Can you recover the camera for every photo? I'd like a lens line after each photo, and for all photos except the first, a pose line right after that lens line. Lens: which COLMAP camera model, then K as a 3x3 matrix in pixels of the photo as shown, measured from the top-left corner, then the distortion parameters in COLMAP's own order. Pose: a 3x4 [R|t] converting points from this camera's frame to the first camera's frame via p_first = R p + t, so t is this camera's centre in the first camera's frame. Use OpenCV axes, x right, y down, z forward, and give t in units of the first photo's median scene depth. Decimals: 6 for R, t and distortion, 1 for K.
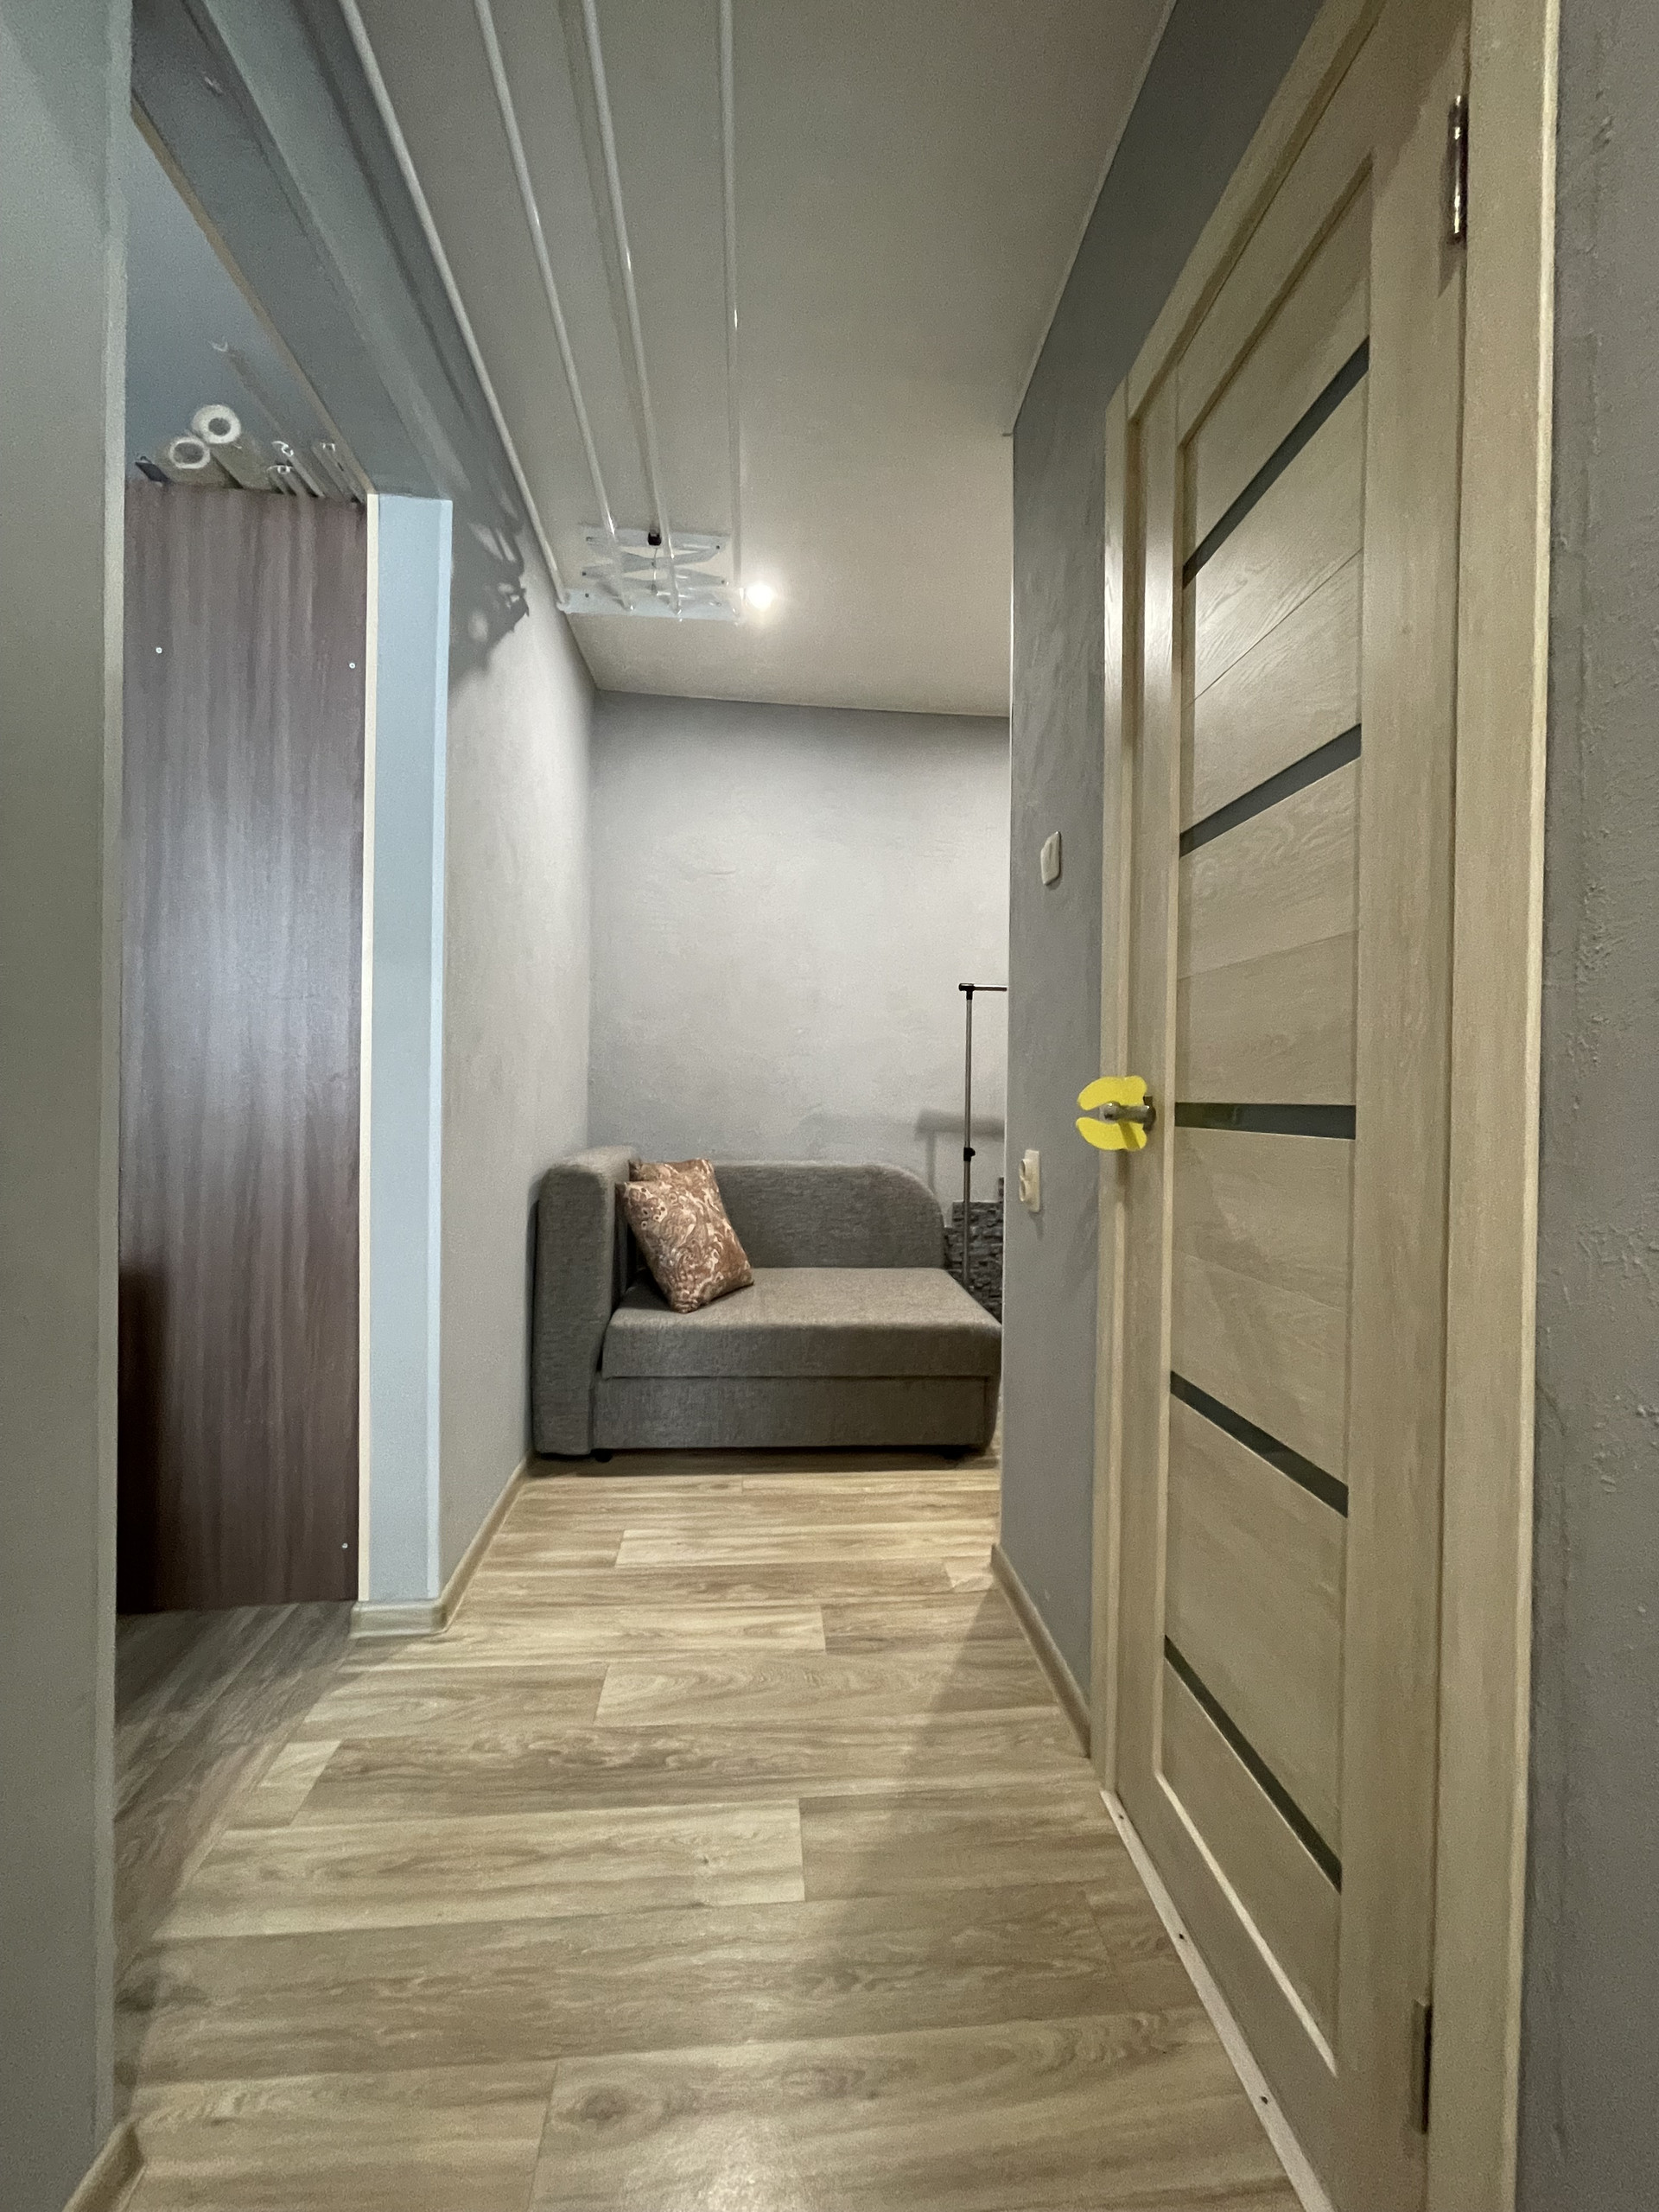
lens RADIAL K [[890.4, 0, 831.5], [0, 890.4, 1101.9], [0, 0, 1]] dist [-0.002305, 0.000685]
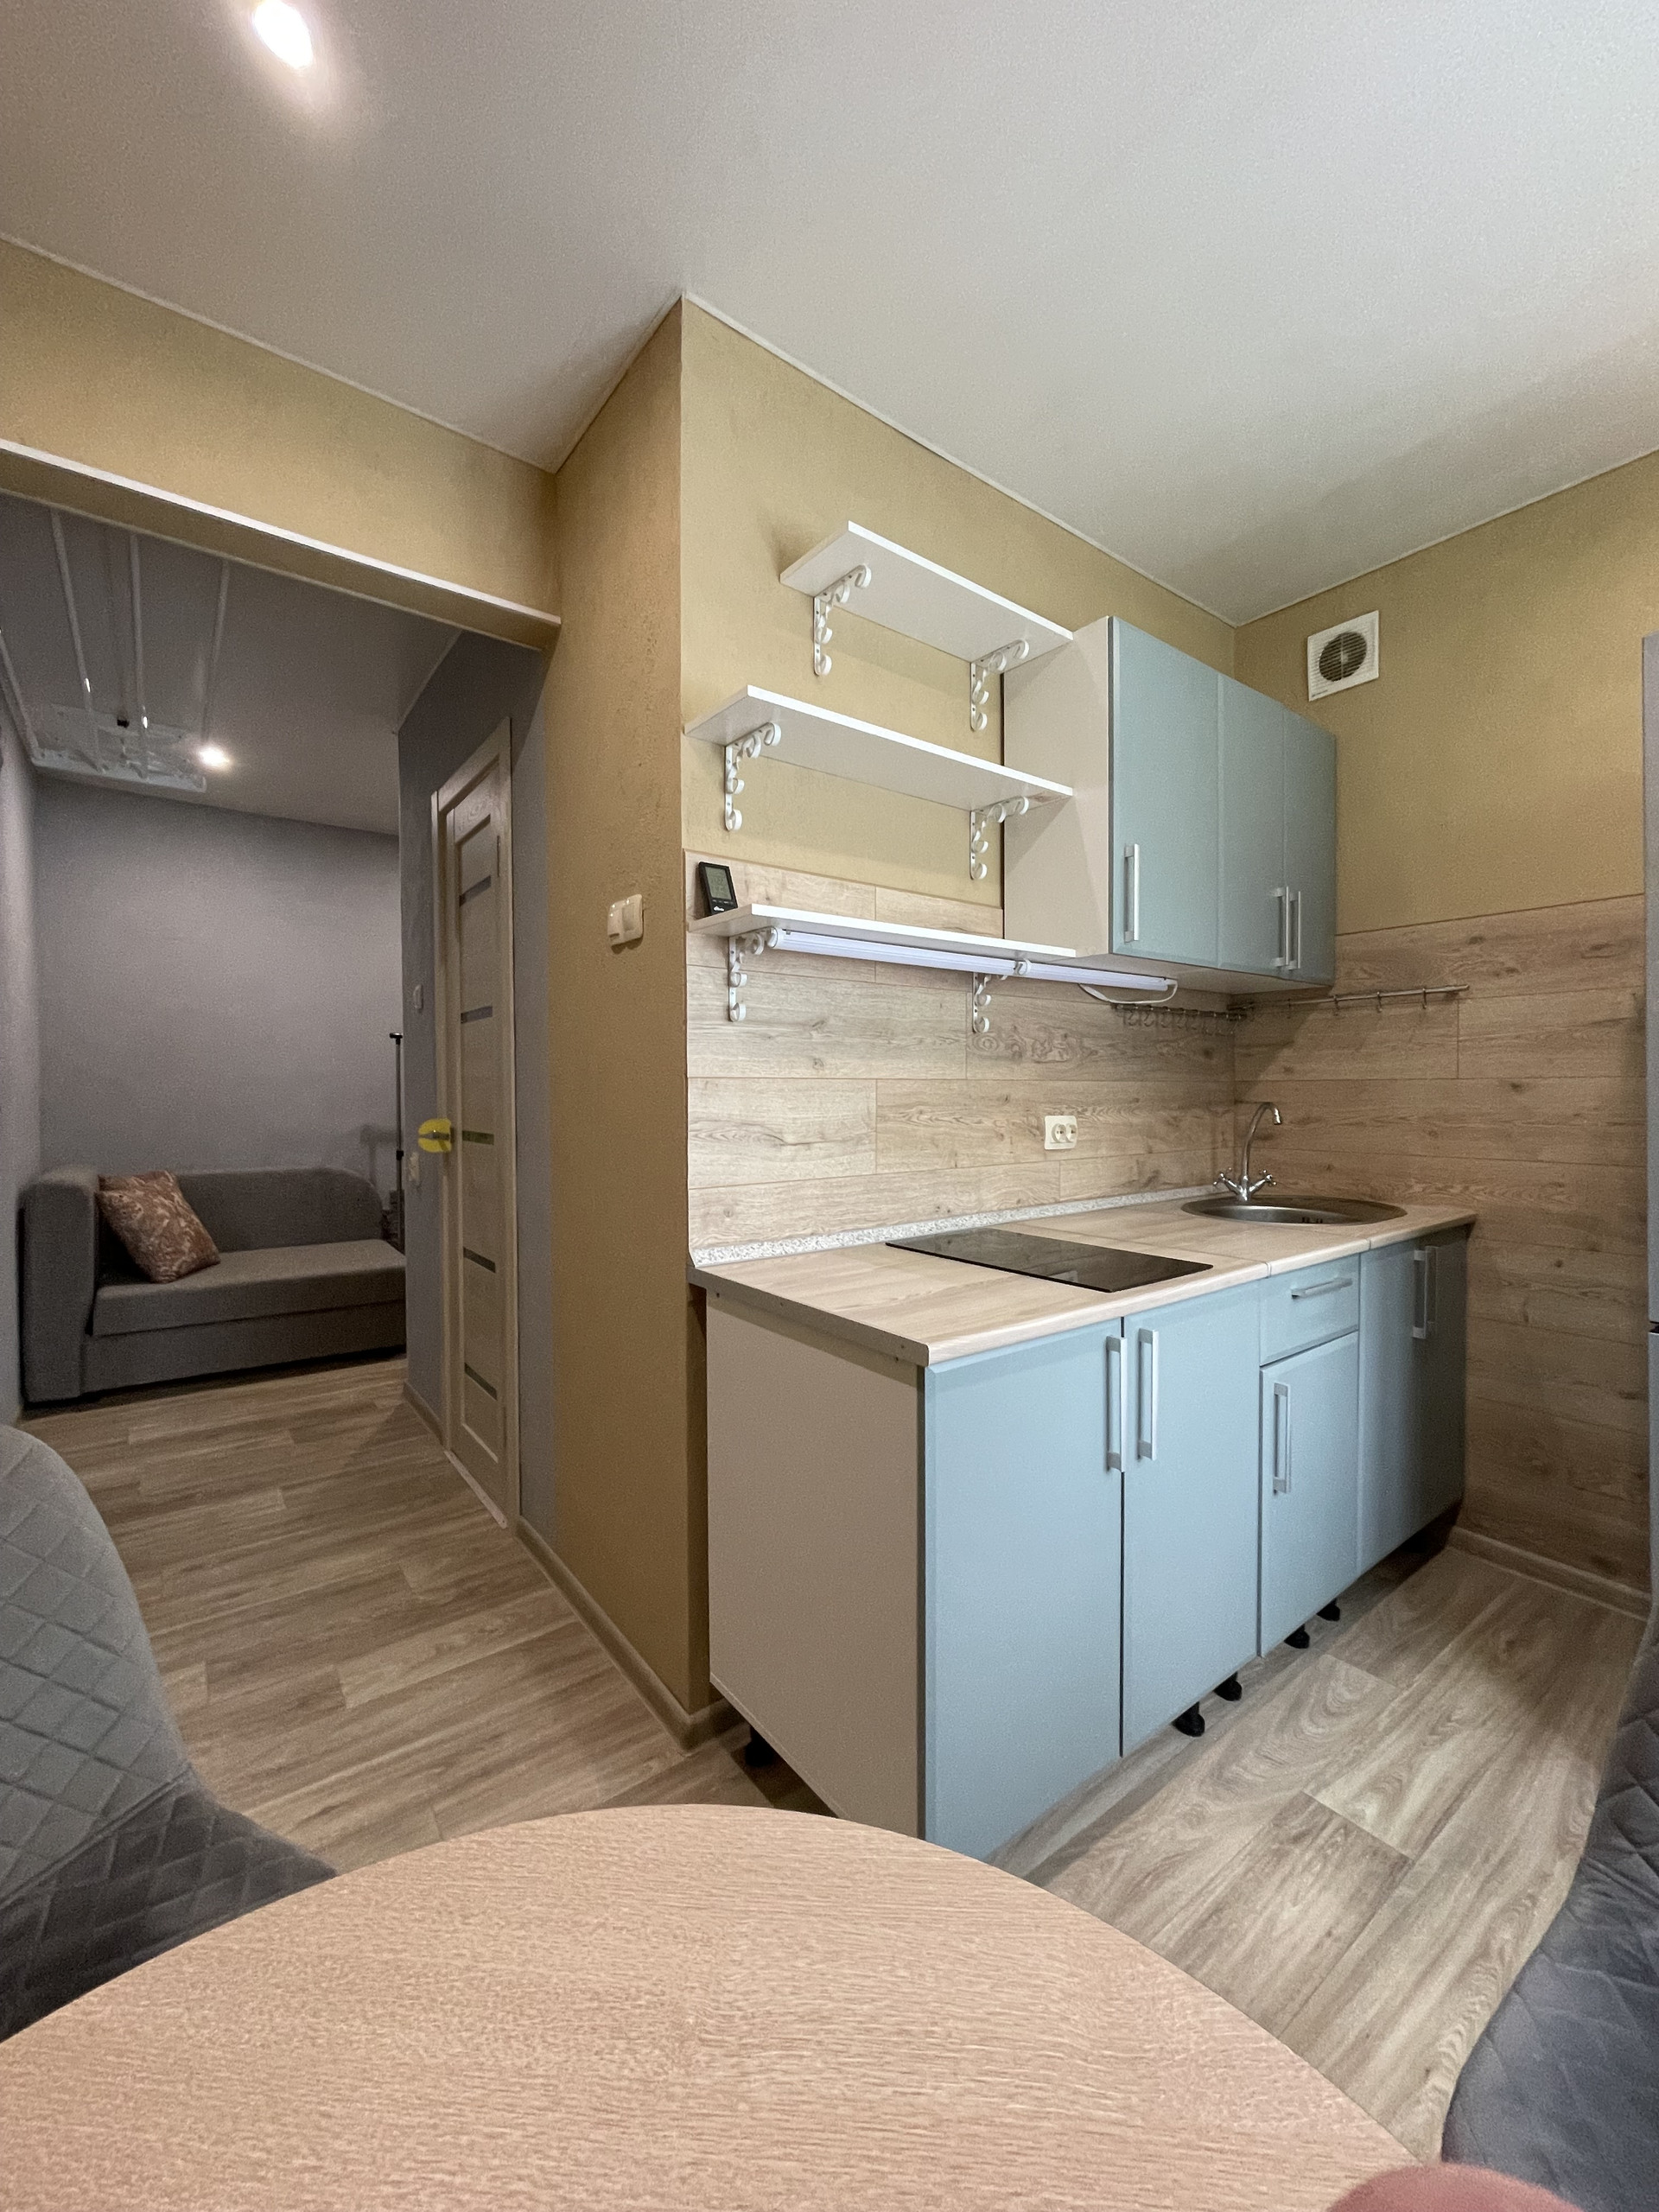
lens RADIAL K [[889.4, 0, 821.9], [0, 889.4, 1111.6], [0, 0, 1]] dist [-0.000952, 0.000171]
pose [[0.853929, -0.026903, 0.519693, -0.006299], [0.016975, 0.999571, 0.023853, -0.041996], [-0.520112, -0.011547, 0.854020, -0.700871]]
